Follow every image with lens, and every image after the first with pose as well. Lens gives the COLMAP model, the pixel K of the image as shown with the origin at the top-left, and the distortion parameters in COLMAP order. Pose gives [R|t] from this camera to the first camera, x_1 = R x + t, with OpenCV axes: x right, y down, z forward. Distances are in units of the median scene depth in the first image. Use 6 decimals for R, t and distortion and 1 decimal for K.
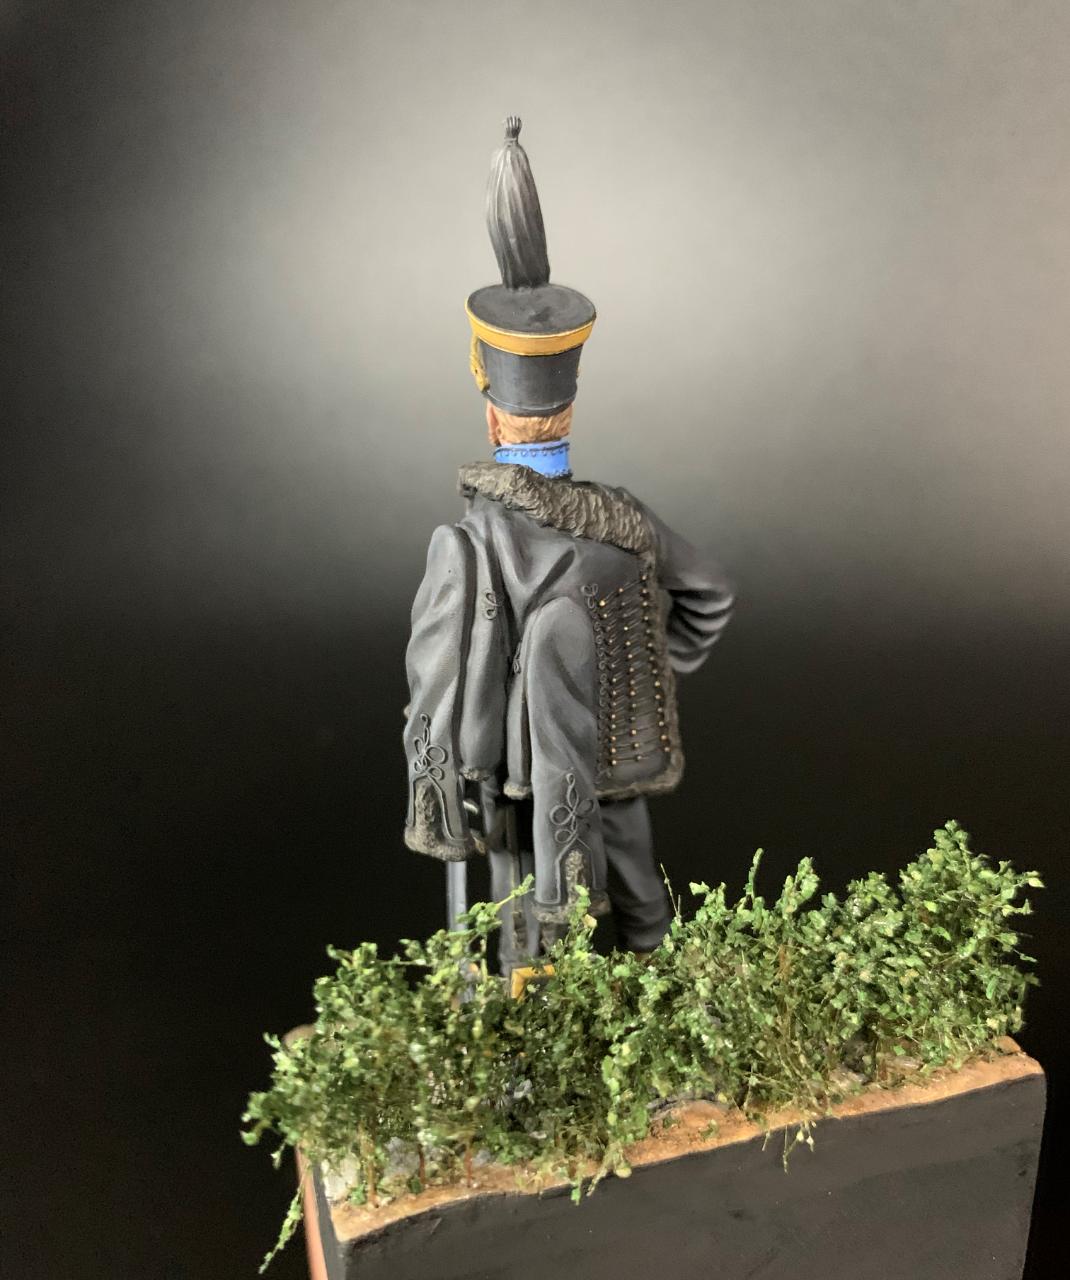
lens RADIAL K [[1135.8, 0, 522.0], [0, 1135.8, 658.0], [0, 0, 1]] dist [0.029136, -0.138371]
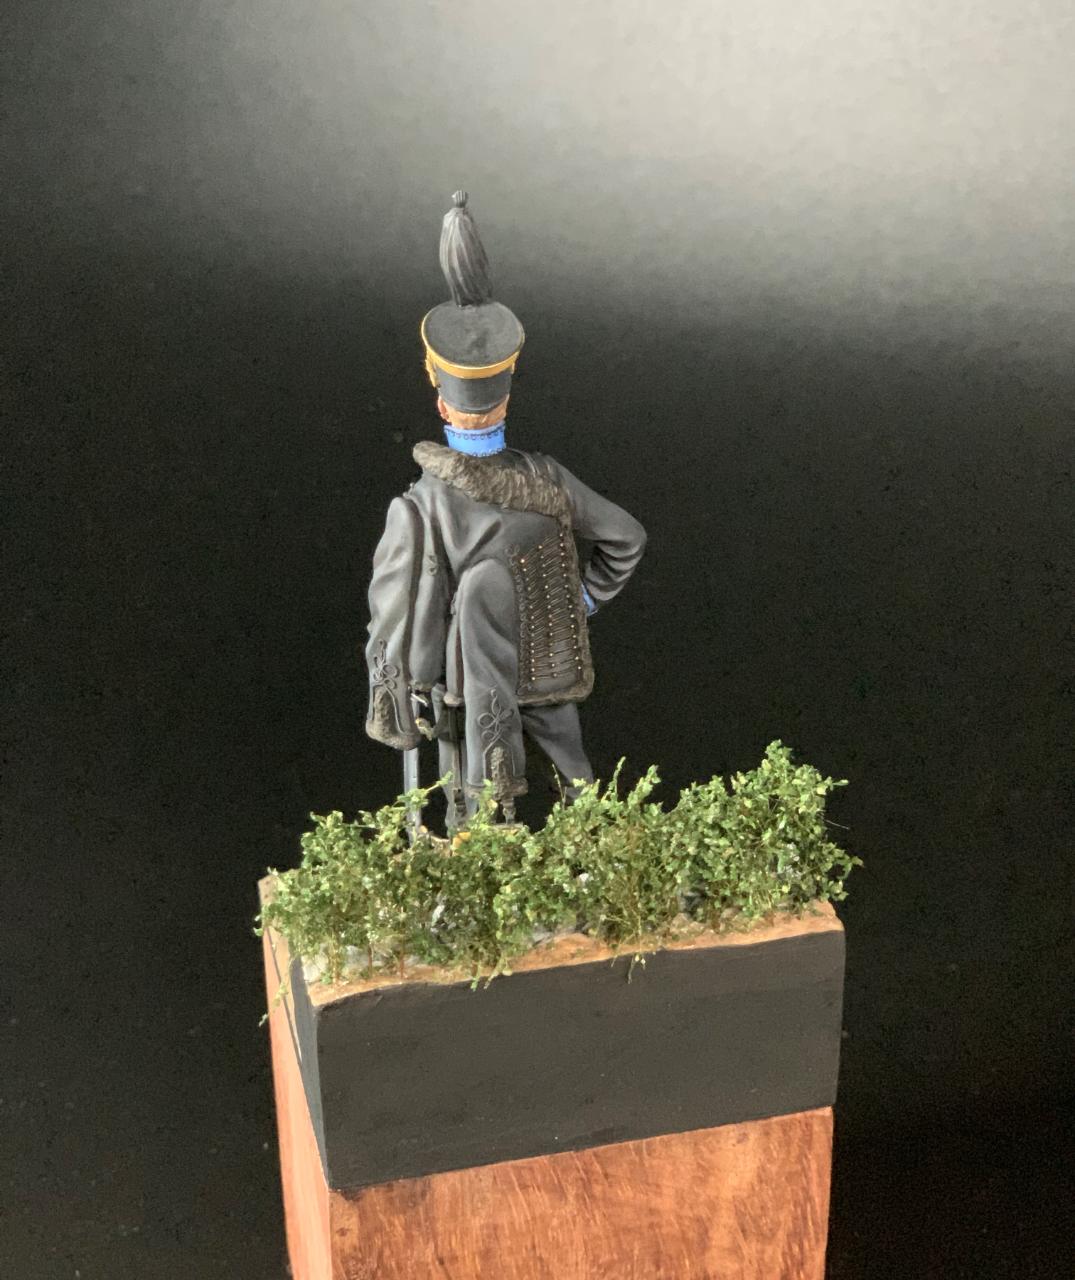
lens RADIAL K [[2231.8, 0, 540.9], [0, 2231.8, 640.6], [0, 0, 1]] dist [-0.170985, 0.000000]
pose [[0.998574, 0.042370, -0.032470, 0.182276], [-0.036078, 0.983998, 0.174490, -0.410857], [0.039344, -0.173069, 0.984123, -1.529820]]
